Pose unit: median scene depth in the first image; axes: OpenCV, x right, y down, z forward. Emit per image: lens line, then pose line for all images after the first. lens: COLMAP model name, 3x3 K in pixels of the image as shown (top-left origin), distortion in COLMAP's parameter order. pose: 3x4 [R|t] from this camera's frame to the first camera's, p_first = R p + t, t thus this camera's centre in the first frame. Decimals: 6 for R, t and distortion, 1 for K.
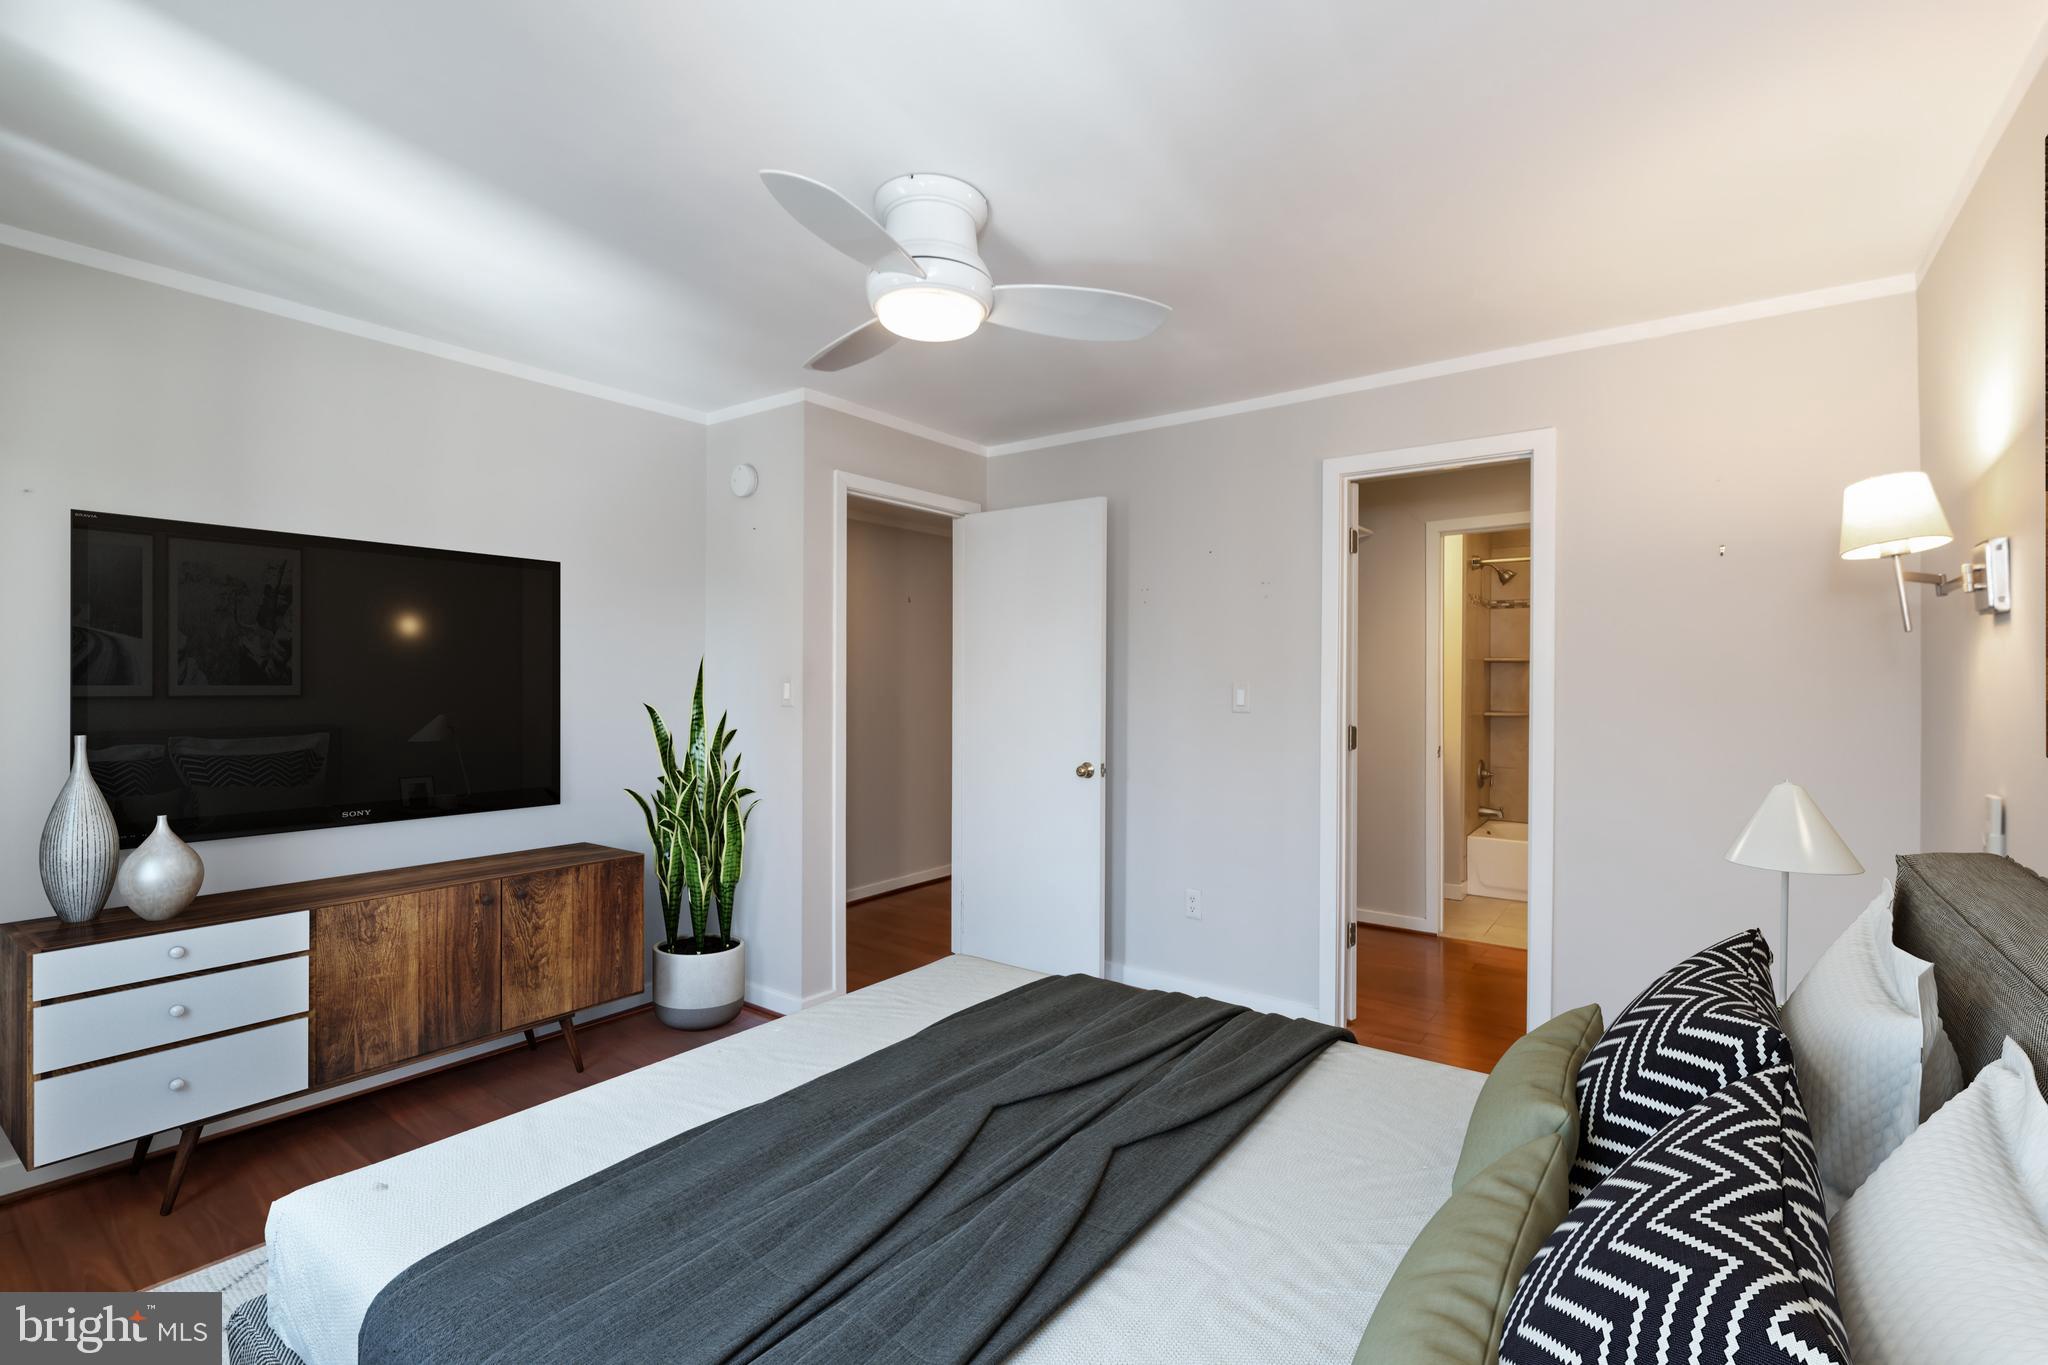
lens RADIAL K [[902.9, 0, 1023.8], [0, 902.9, 671.6], [0, 0, 1]] dist [0.010749, -0.010577]
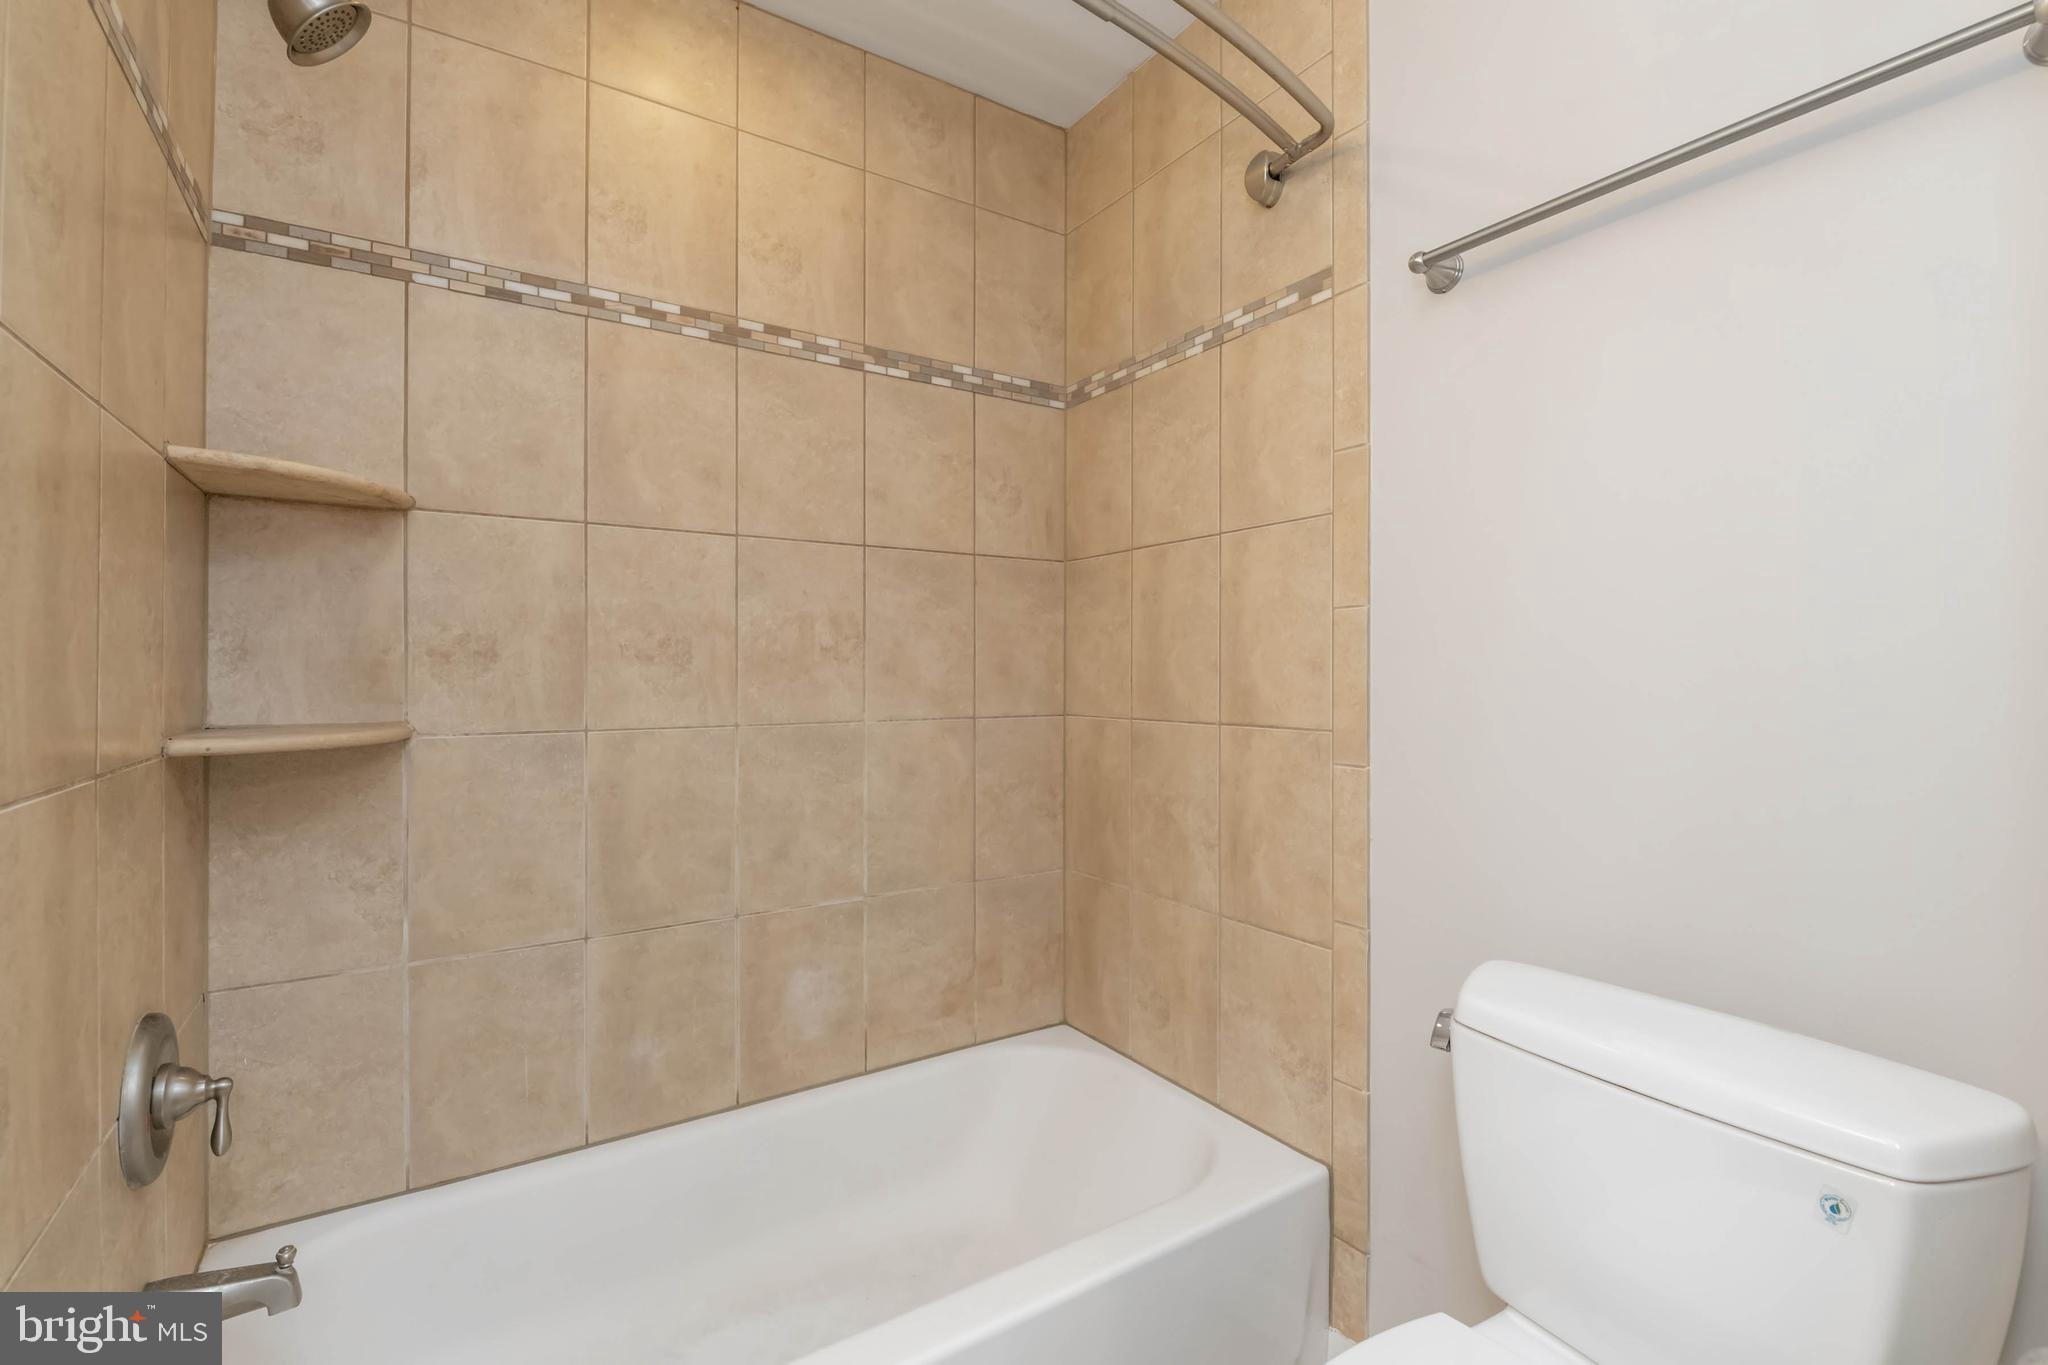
lens RADIAL K [[902.9, 0, 1023.8], [0, 902.9, 671.6], [0, 0, 1]] dist [0.010749, -0.010577]
pose [[0.346715, -0.001556, 0.937969, 0.401717], [0.004327, 0.999991, 0.000059, 0.032916], [-0.937960, 0.004038, 0.346719, 0.783219]]
